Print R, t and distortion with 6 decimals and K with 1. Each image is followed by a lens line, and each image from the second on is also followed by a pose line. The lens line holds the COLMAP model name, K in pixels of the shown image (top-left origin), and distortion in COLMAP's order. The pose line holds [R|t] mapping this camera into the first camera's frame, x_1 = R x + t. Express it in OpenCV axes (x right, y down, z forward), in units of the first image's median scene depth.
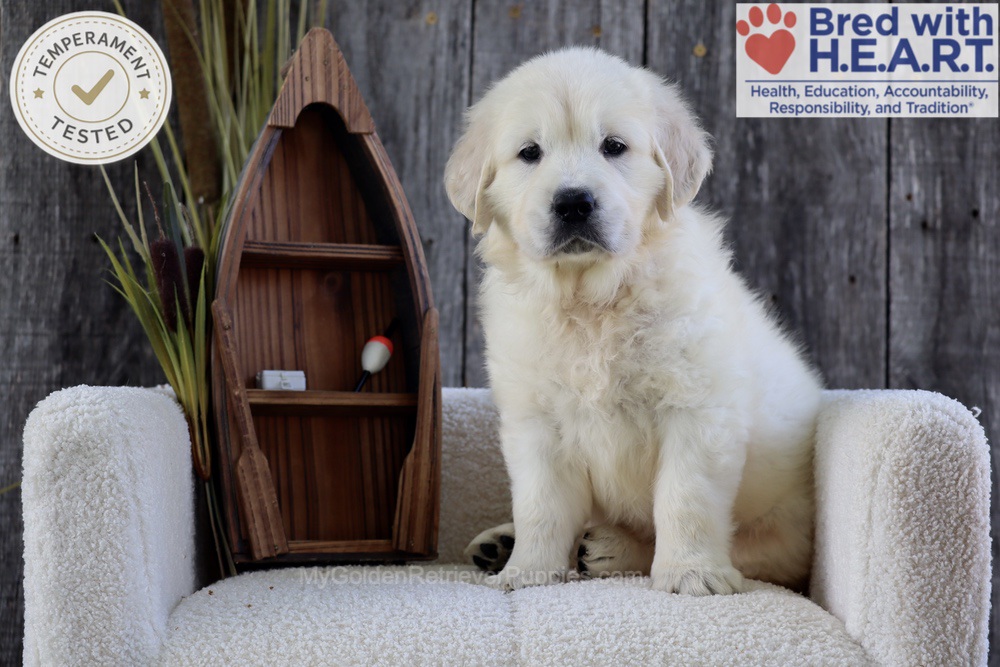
lens RADIAL K [[4206.3, 0, 504.0], [0, 4206.3, 314.5], [0, 0, 1]] dist [1.306908, 28.983860]
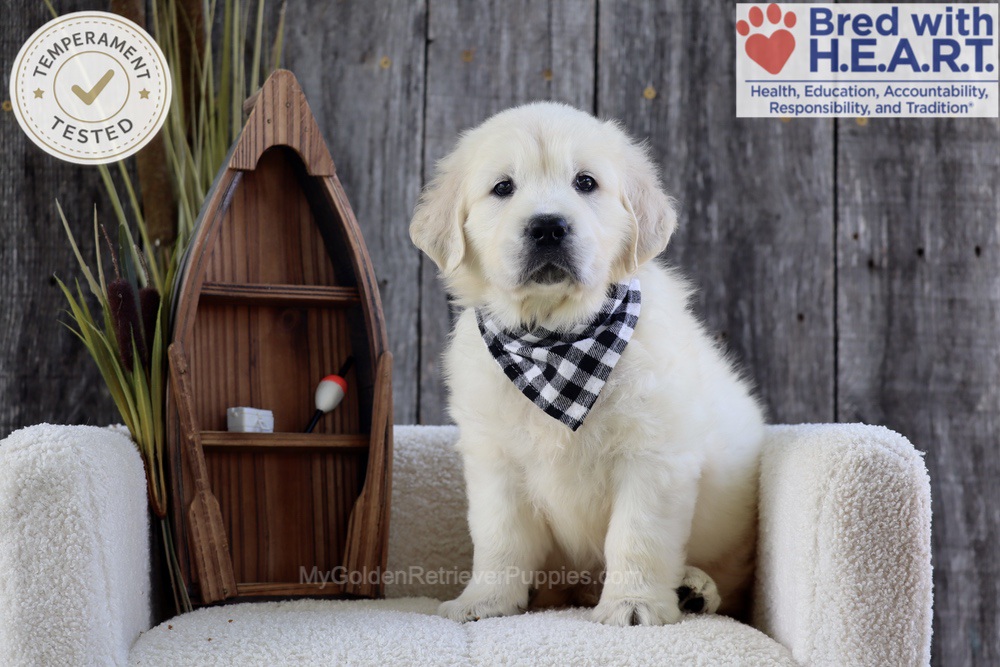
lens RADIAL K [[5314.4, 0, 496.5], [0, 5314.4, 320.9], [0, 0, 1]] dist [2.691779, 32.774060]
pose [[0.999947, -0.006128, 0.008286, -0.001423], [0.006272, 0.999827, -0.017506, 0.014709], [-0.008177, 0.017557, 0.999812, -0.283628]]
